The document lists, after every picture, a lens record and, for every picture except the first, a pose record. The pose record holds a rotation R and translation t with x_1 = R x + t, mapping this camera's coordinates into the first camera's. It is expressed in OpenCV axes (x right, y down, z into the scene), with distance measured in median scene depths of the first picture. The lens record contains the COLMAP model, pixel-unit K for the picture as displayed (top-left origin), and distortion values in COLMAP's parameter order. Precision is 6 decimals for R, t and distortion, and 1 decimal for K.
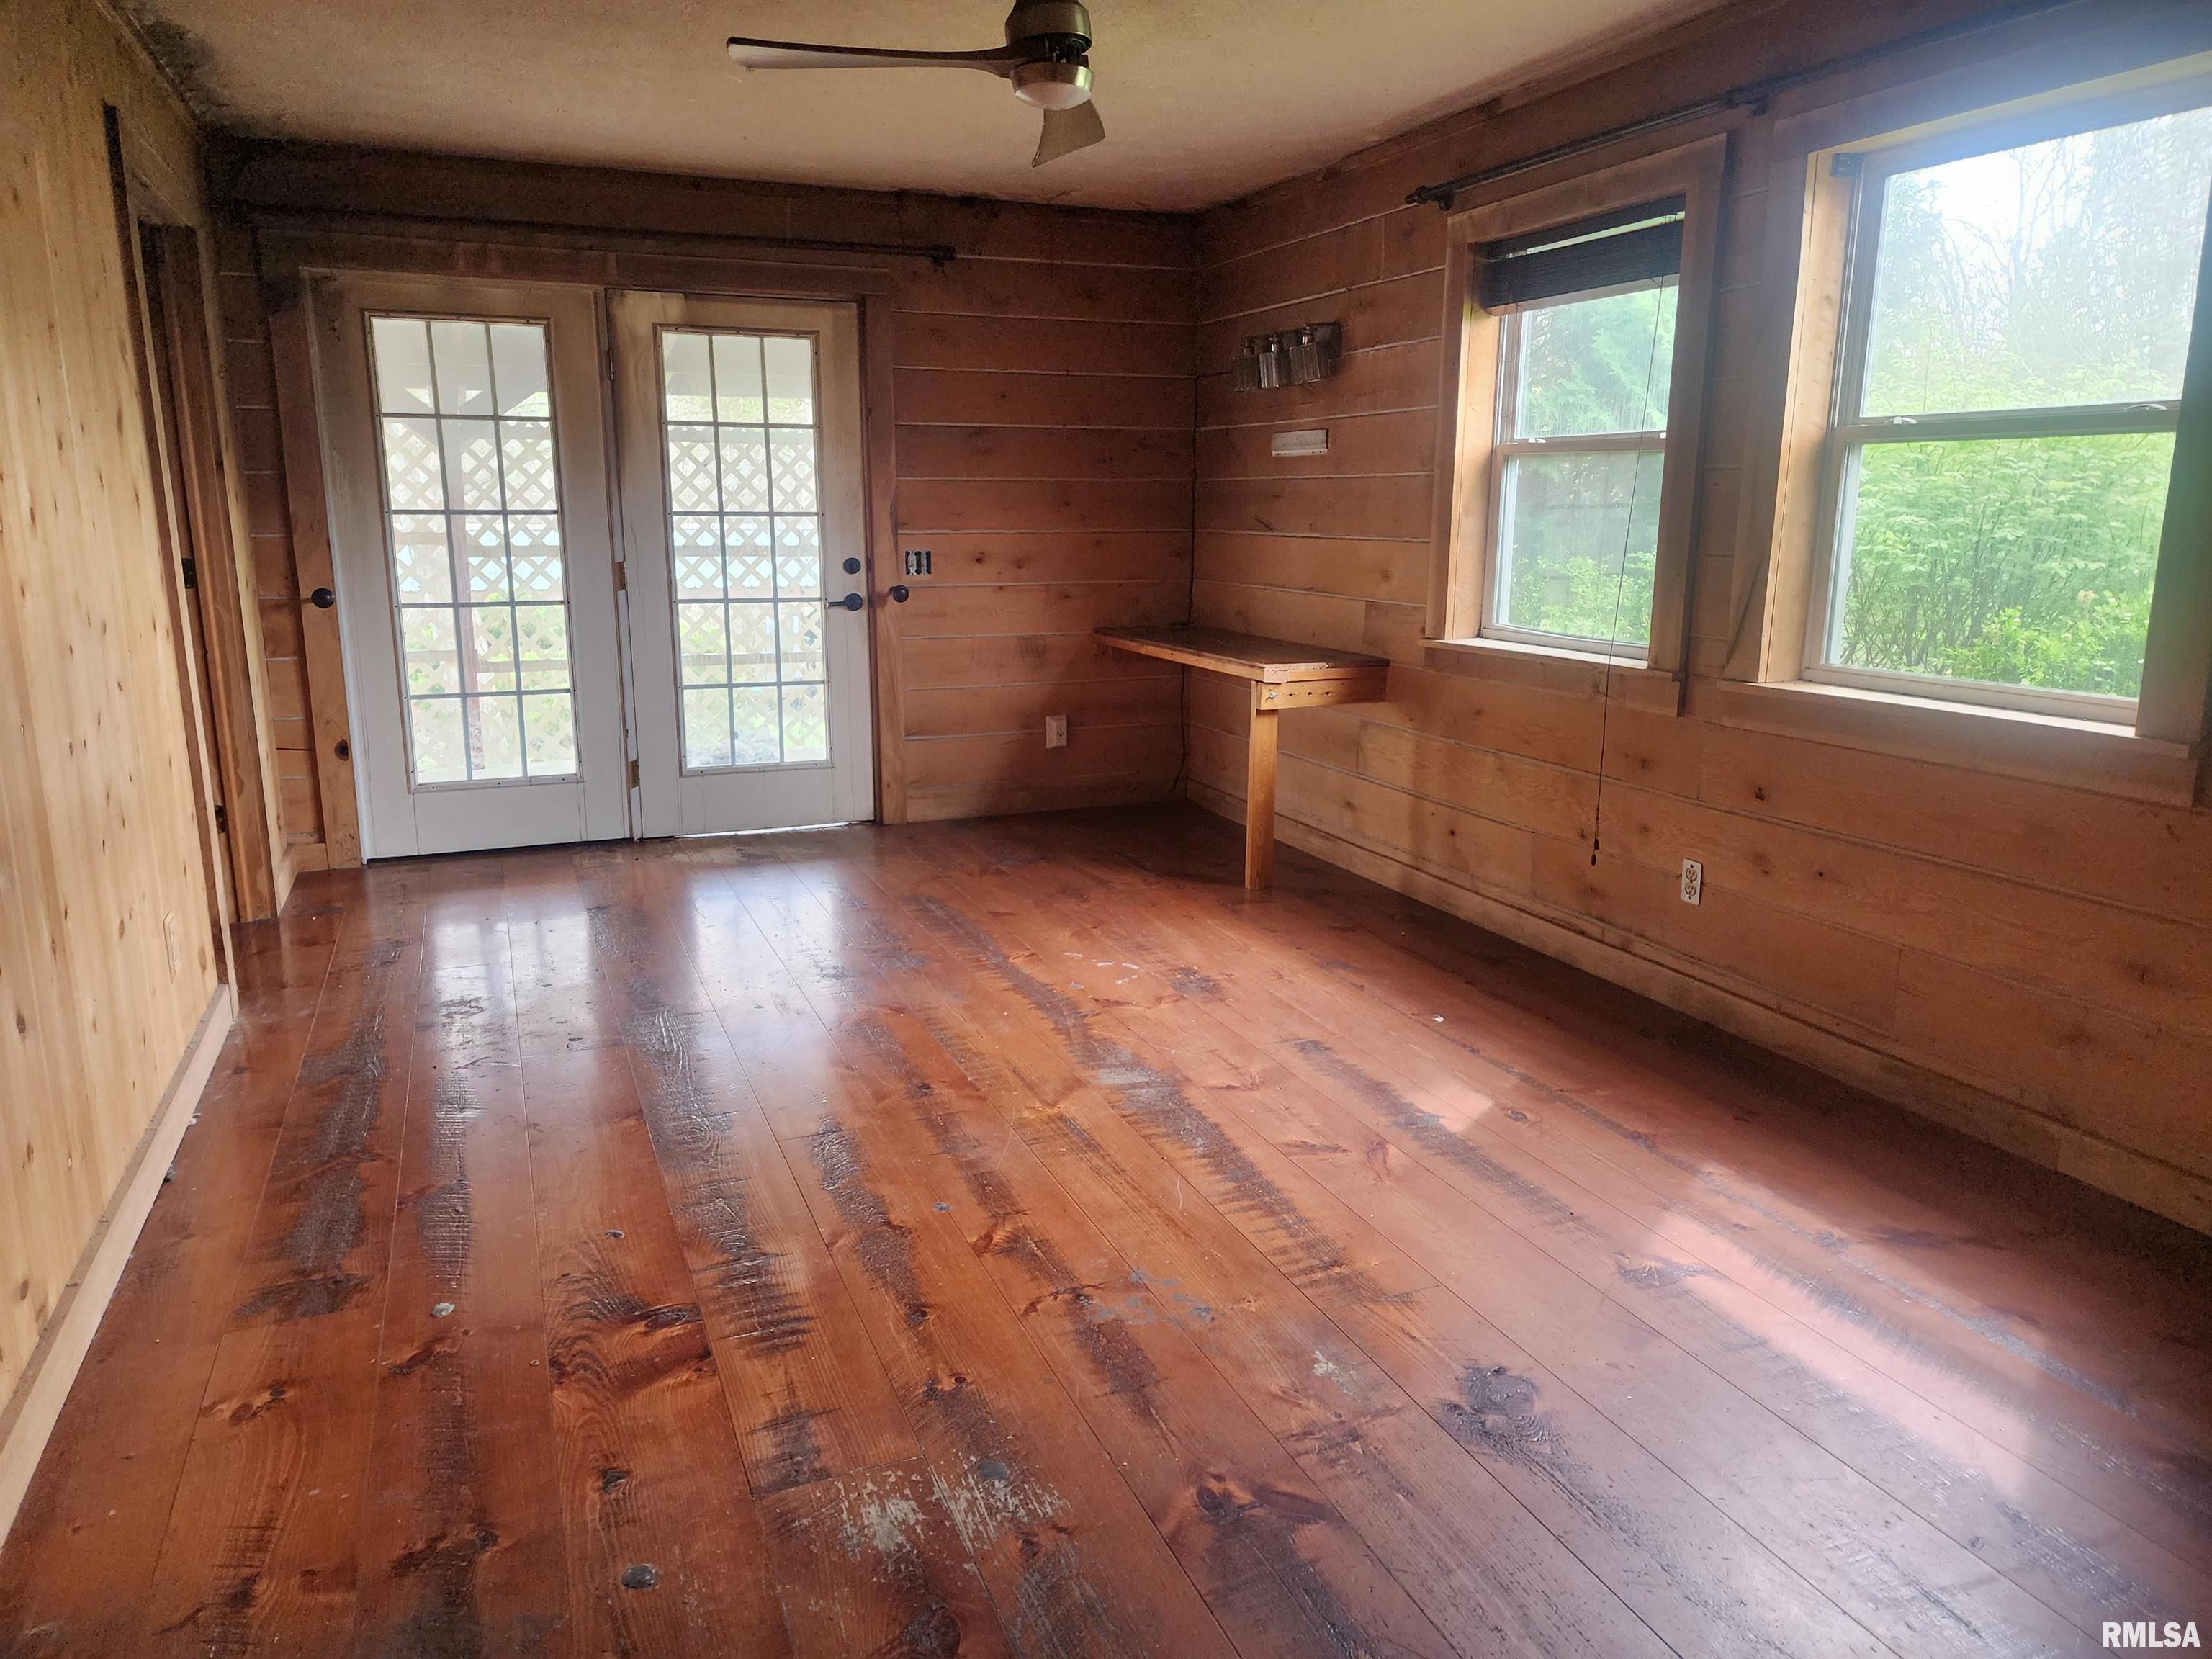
lens RADIAL K [[1495.0, 0, 1074.8], [0, 1495.0, 805.8], [0, 0, 1]] dist [0.087616, -0.078775]
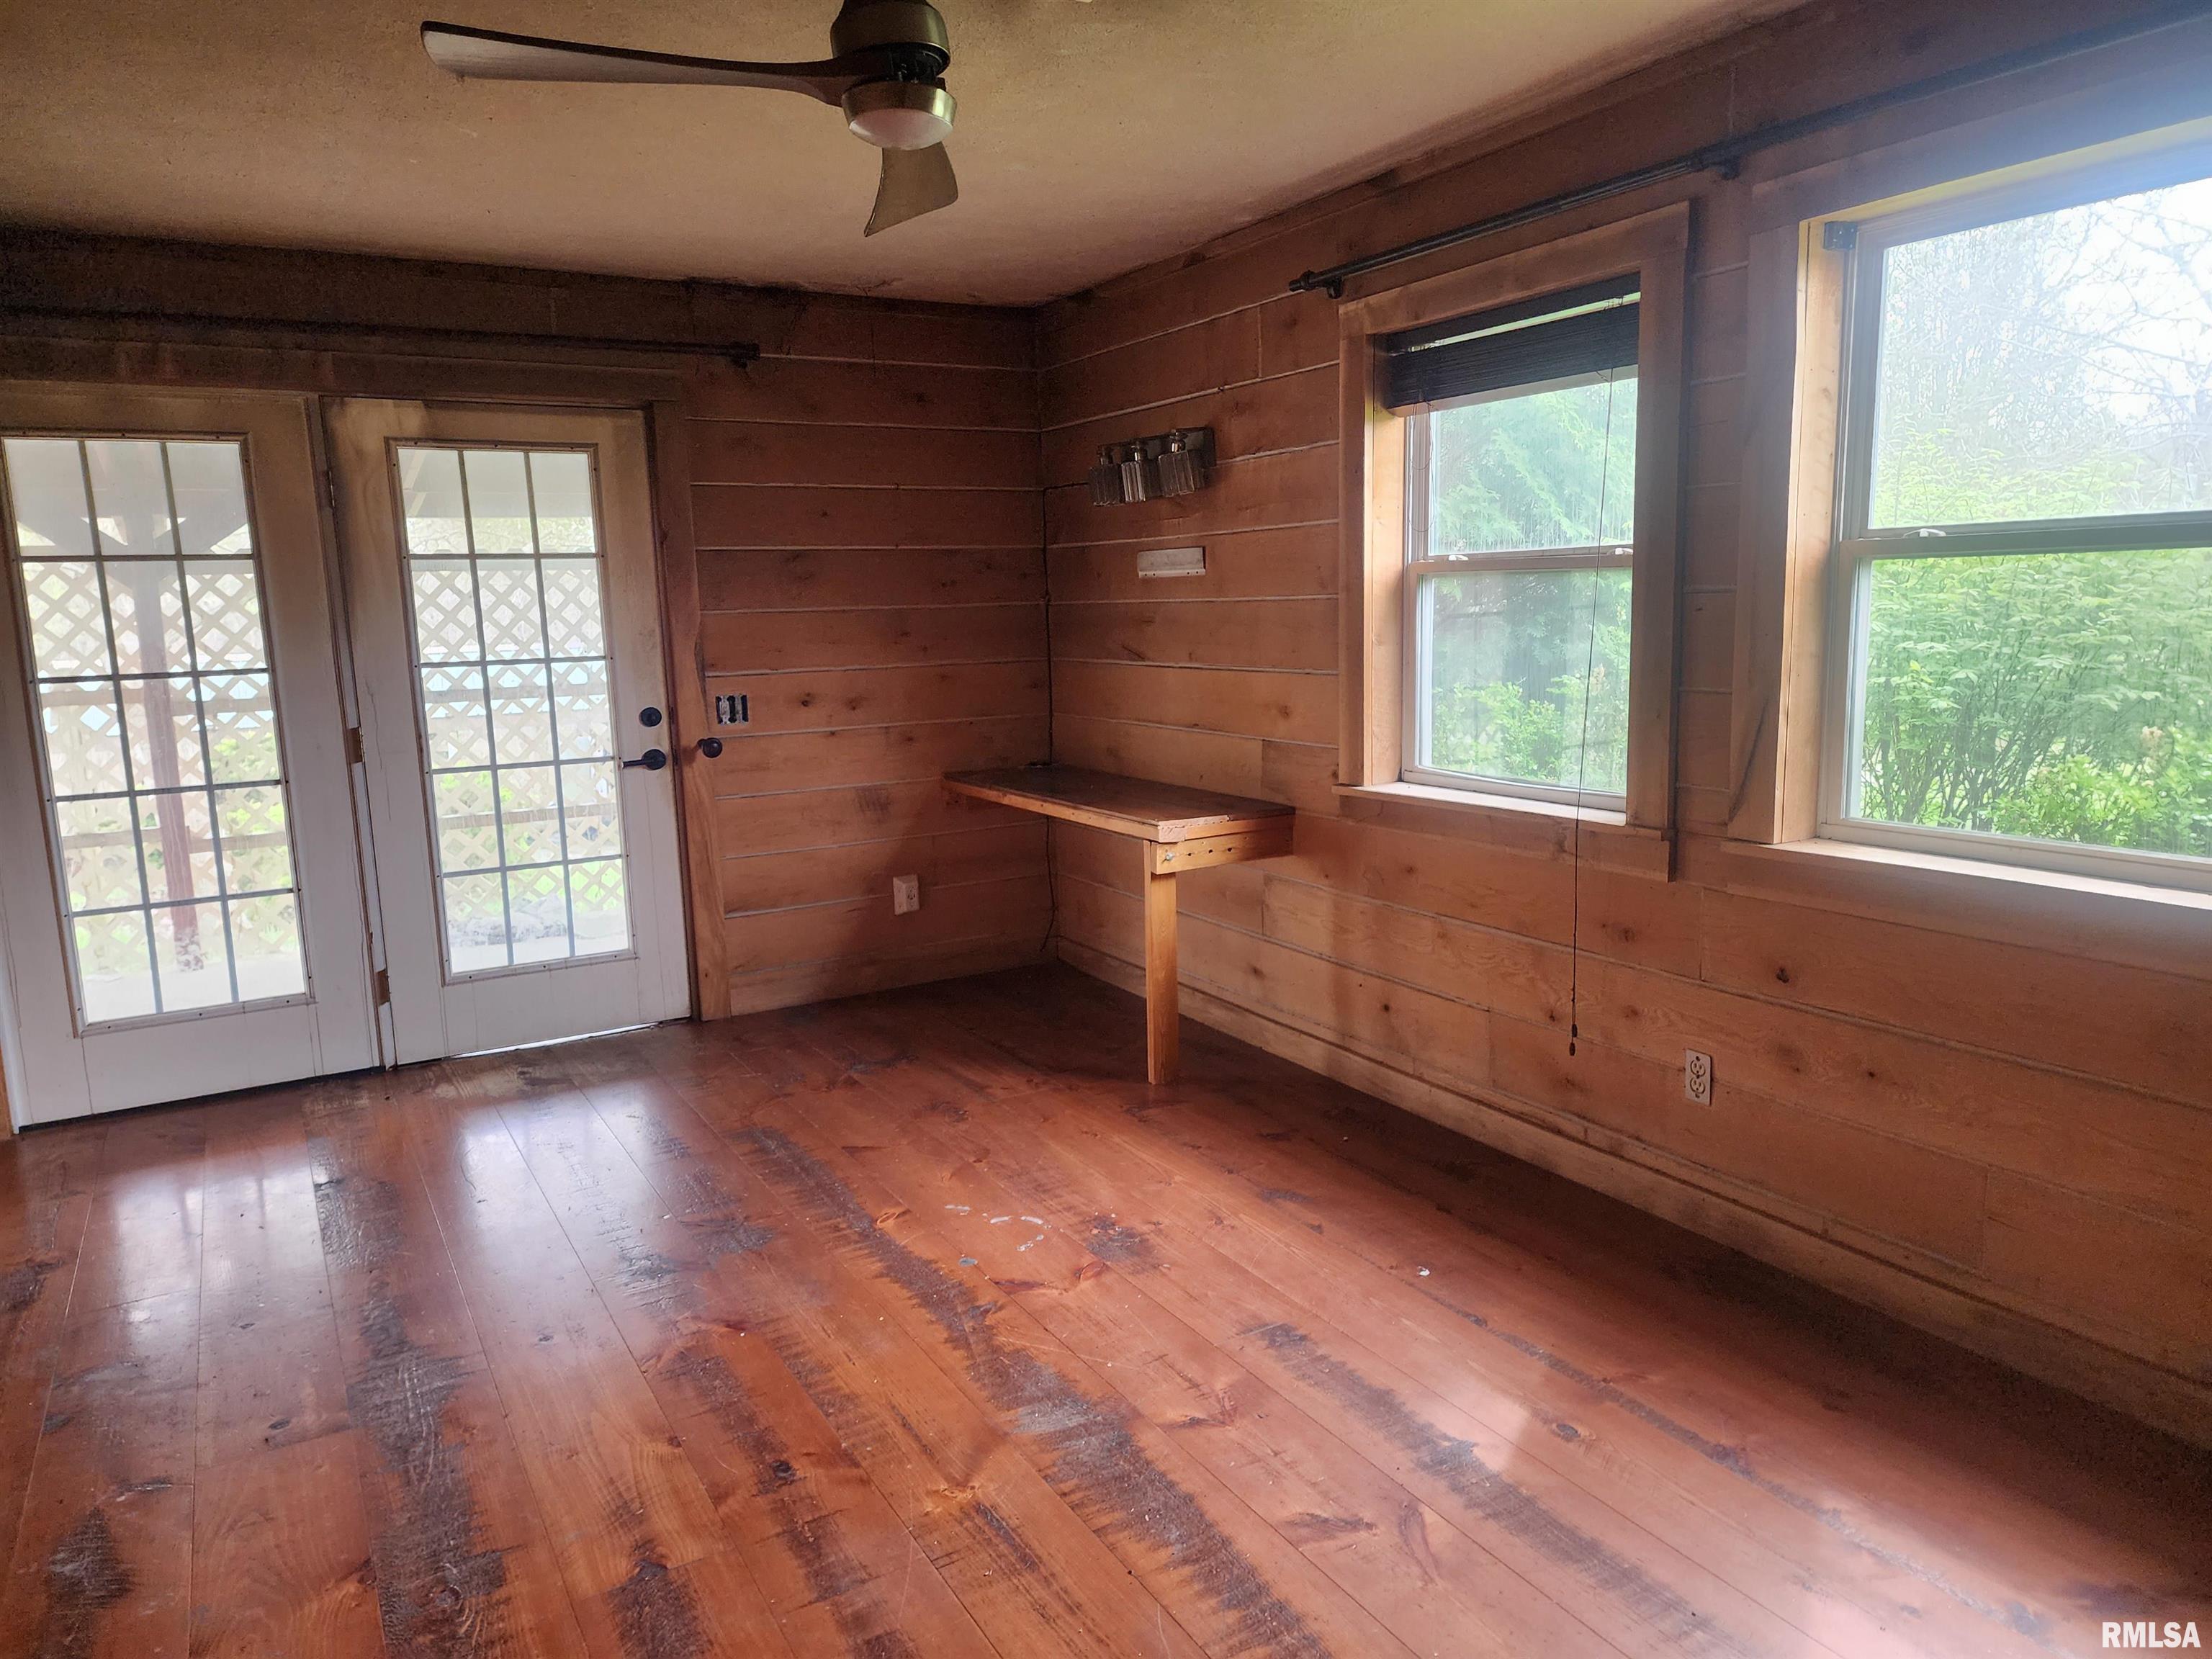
lens RADIAL K [[1471.6, 0, 1091.9], [0, 1471.6, 830.6], [0, 0, 1]] dist [0.082720, -0.074959]
pose [[0.989467, -0.051970, 0.135110, -0.026663], [0.057938, 0.997494, -0.040617, -0.065043], [-0.132660, 0.048017, 0.989998, 0.199511]]
